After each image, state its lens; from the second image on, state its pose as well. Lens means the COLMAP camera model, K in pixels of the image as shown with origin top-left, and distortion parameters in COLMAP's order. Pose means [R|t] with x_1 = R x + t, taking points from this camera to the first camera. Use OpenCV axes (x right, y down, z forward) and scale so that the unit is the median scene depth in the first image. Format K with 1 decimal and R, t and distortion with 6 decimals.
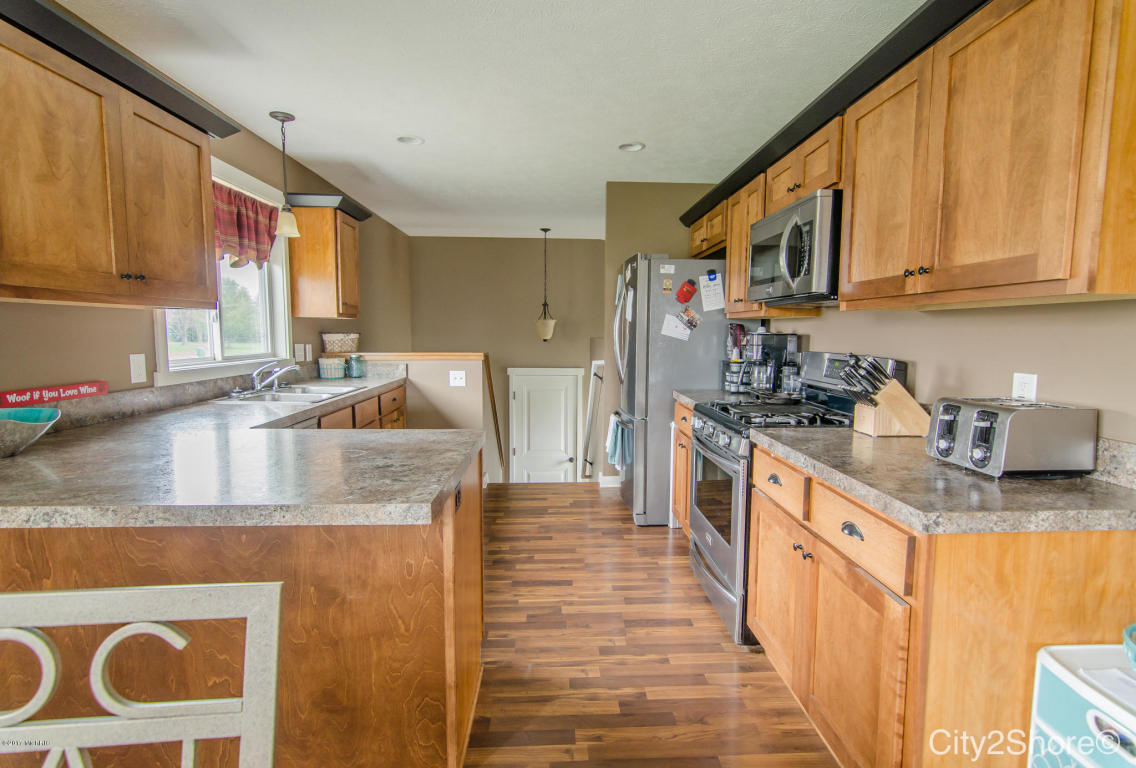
lens RADIAL K [[568.6, 0, 585.5], [0, 568.6, 385.6], [0, 0, 1]] dist [0.000615, 0.004152]
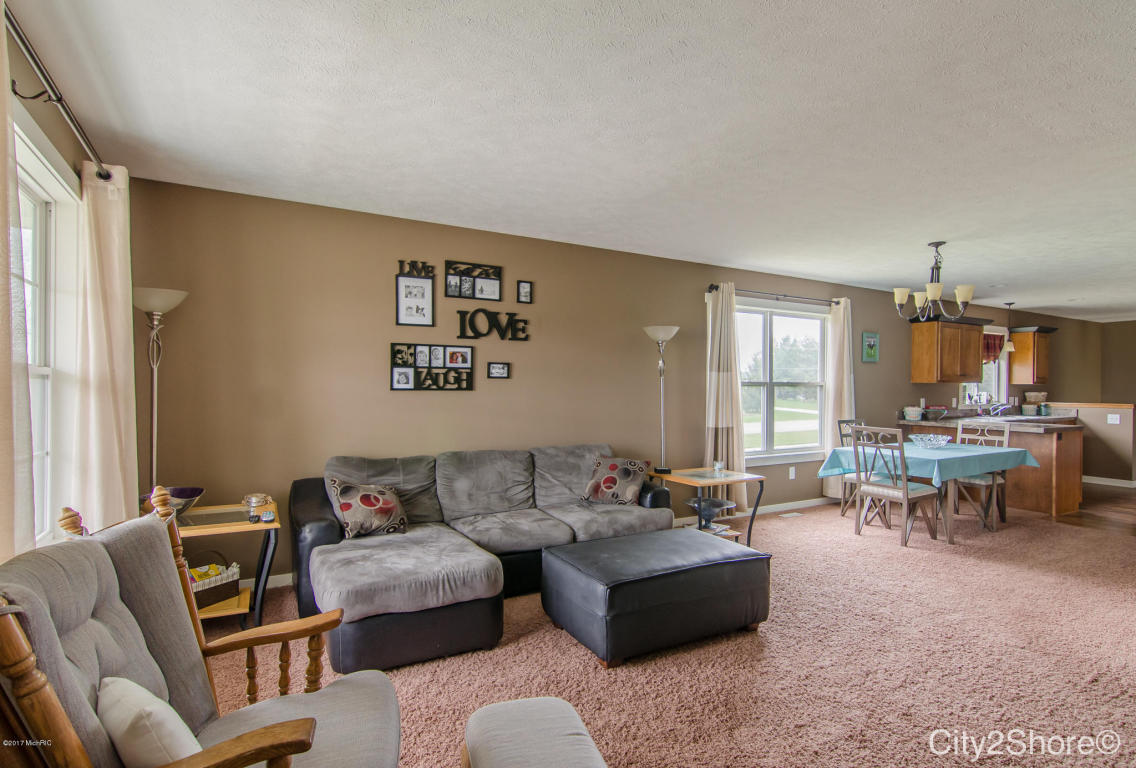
lens RADIAL K [[591.6, 0, 590.2], [0, 591.6, 387.2], [0, 0, 1]] dist [0.000046, 0.003528]
pose [[0.472652, 0.000699, -0.881249, 0.811389], [-0.087529, 0.995092, -0.046156, 0.152082], [0.876892, 0.098951, 0.470393, -1.647192]]
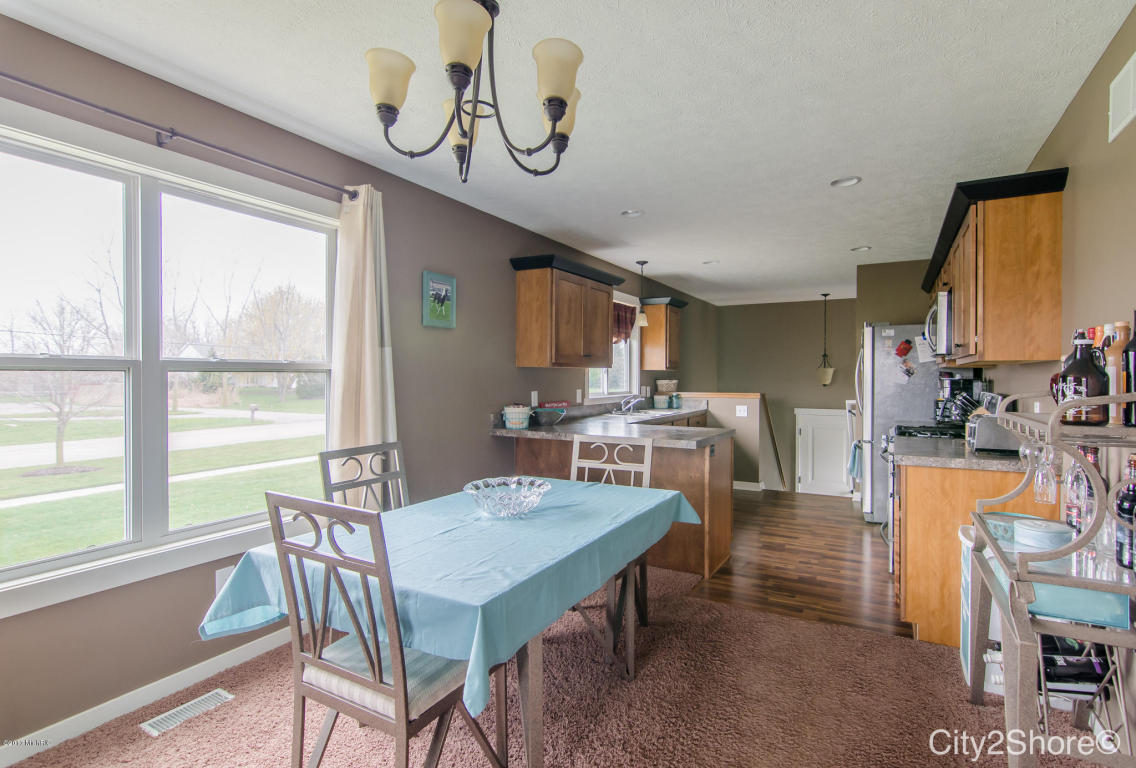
lens RADIAL K [[568.6, 0, 577.3], [0, 568.6, 387.5], [0, 0, 1]] dist [0.000615, 0.004152]
pose [[0.846931, 0.005243, -0.531677, 0.257198], [-0.046004, 0.996924, -0.063452, 0.054022], [0.529709, 0.078199, 0.844567, -0.602112]]
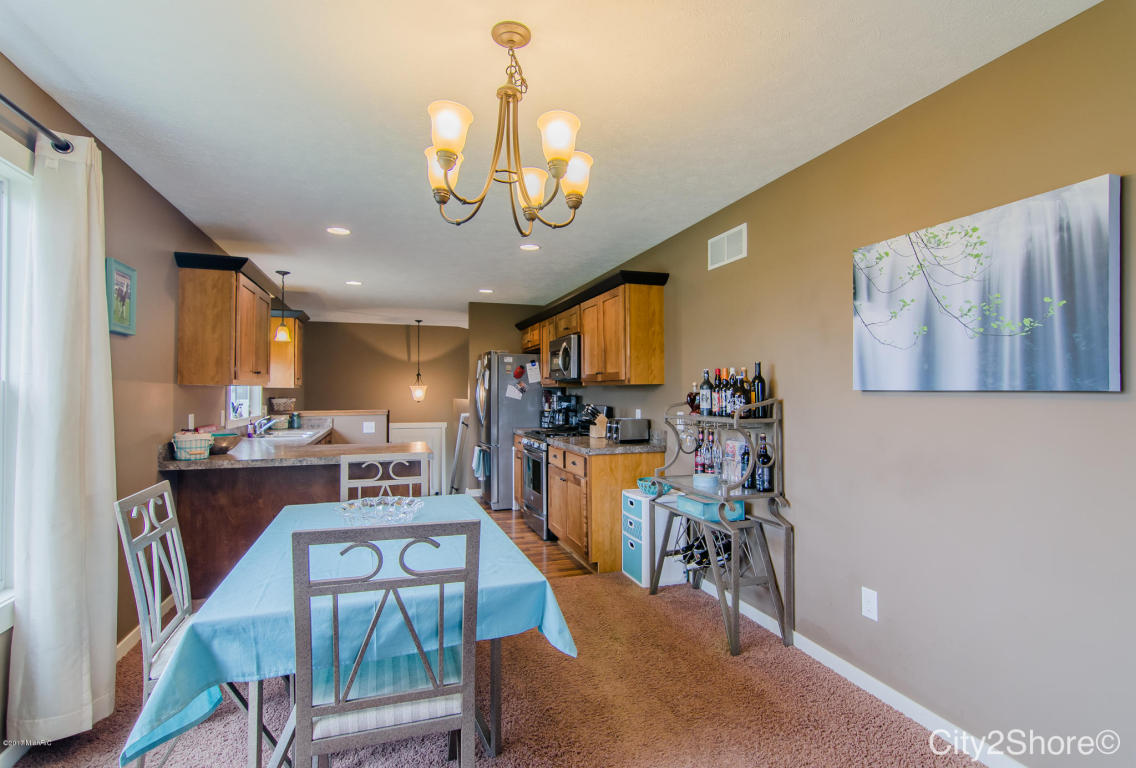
lens RADIAL K [[568.6, 0, 587.6], [0, 568.6, 385.8], [0, 0, 1]] dist [0.000615, 0.004152]
pose [[0.961334, -0.006790, 0.275303, -0.114925], [0.035624, 0.994362, -0.099873, 0.066409], [-0.273073, 0.105819, 0.956156, -0.802500]]
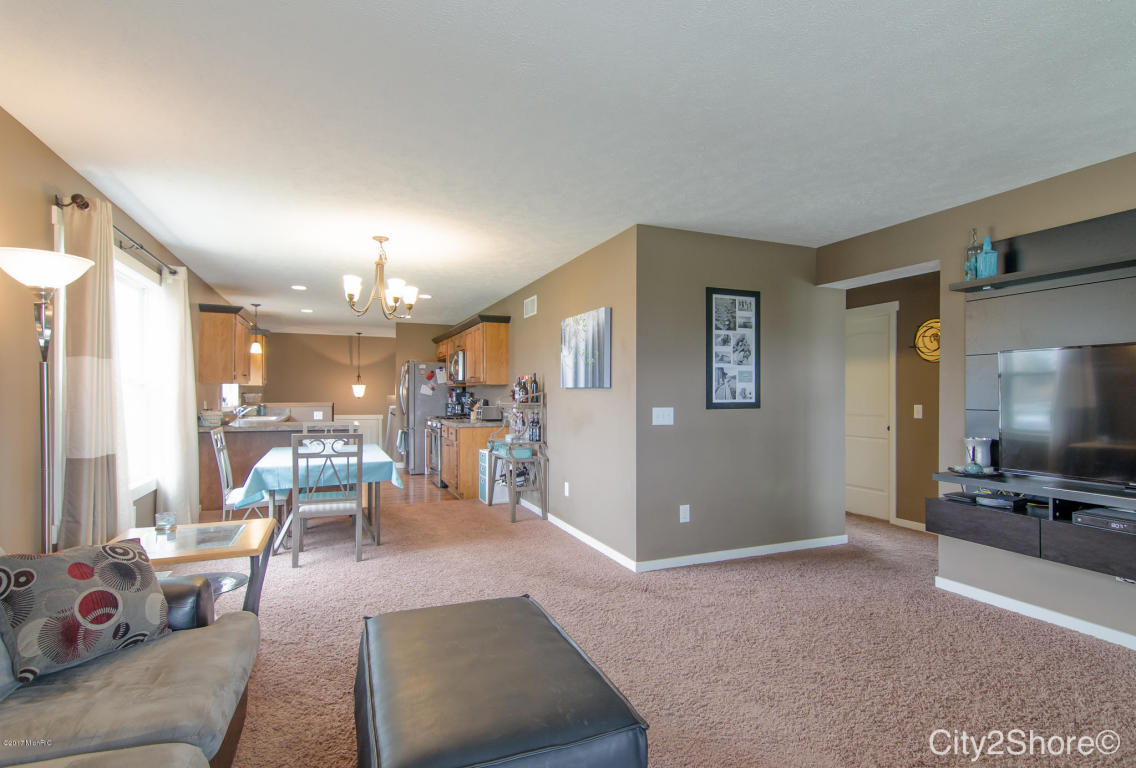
lens RADIAL K [[568.6, 0, 591.3], [0, 568.6, 393.9], [0, 0, 1]] dist [0.000615, 0.004152]
pose [[0.935398, -0.005113, 0.353558, -0.046416], [0.037561, 0.995675, -0.084977, 0.161263], [-0.351595, 0.092767, 0.931545, -1.646090]]
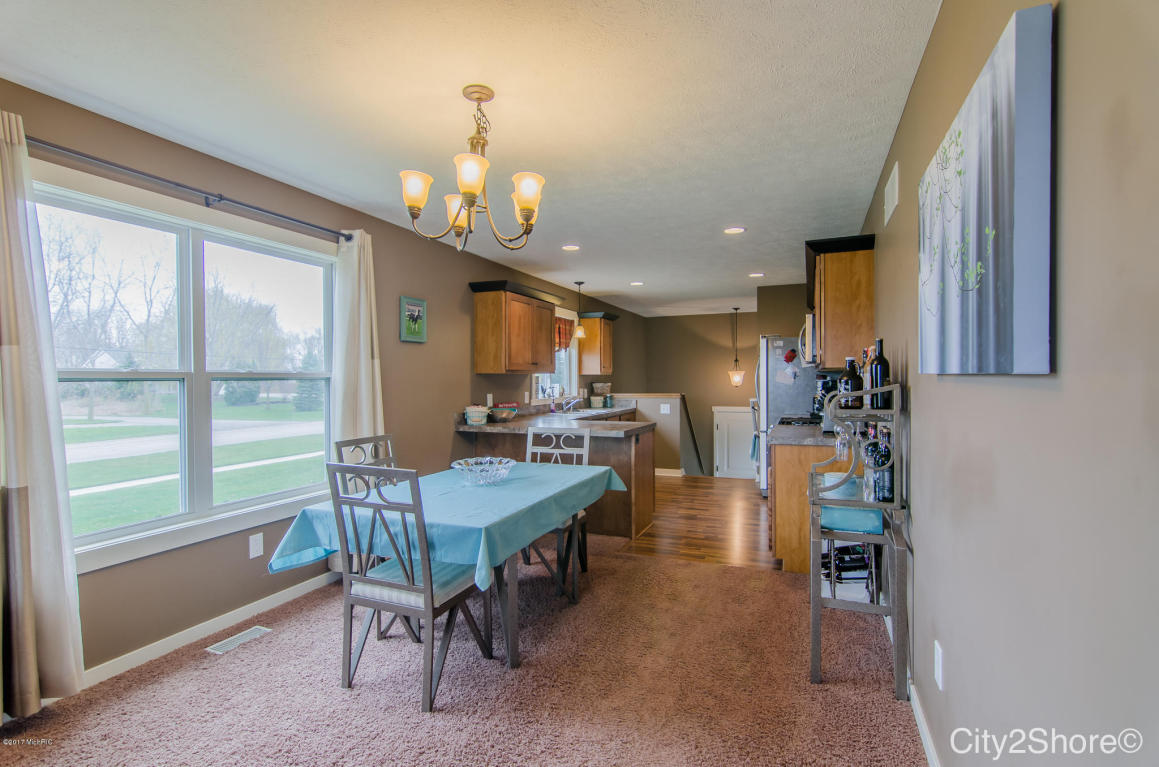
lens RADIAL K [[560.2, 0, 574.5], [0, 560.2, 385.3], [0, 0, 1]] dist [0.000490, -0.000607]
pose [[0.898006, -0.008430, -0.439902, 0.356697], [-0.028488, 0.996604, -0.077254, 0.073127], [0.439060, 0.081907, 0.894717, -0.818820]]
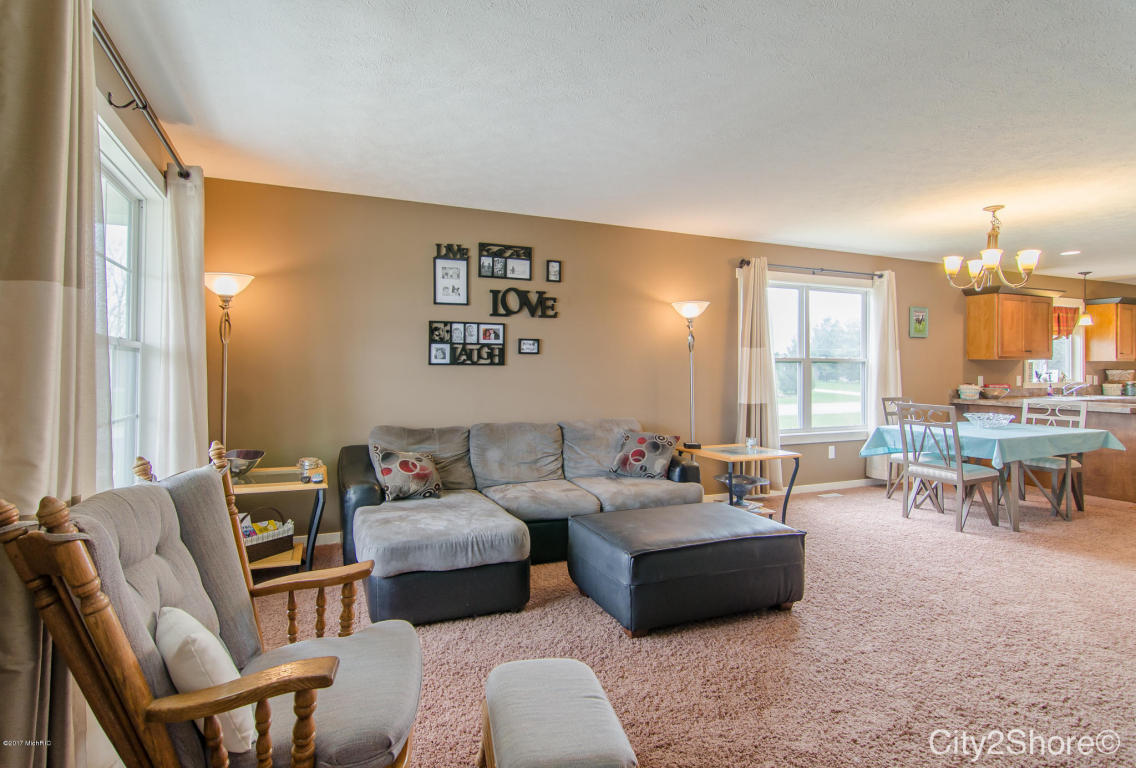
lens RADIAL K [[568.6, 0, 541.0], [0, 568.6, 361.9], [0, 0, 1]] dist [0.000615, 0.004152]
pose [[0.337268, -0.015288, -0.941285, 0.806186], [-0.090177, 0.994746, -0.048467, 0.168285], [0.937080, 0.101229, 0.334117, -1.623425]]
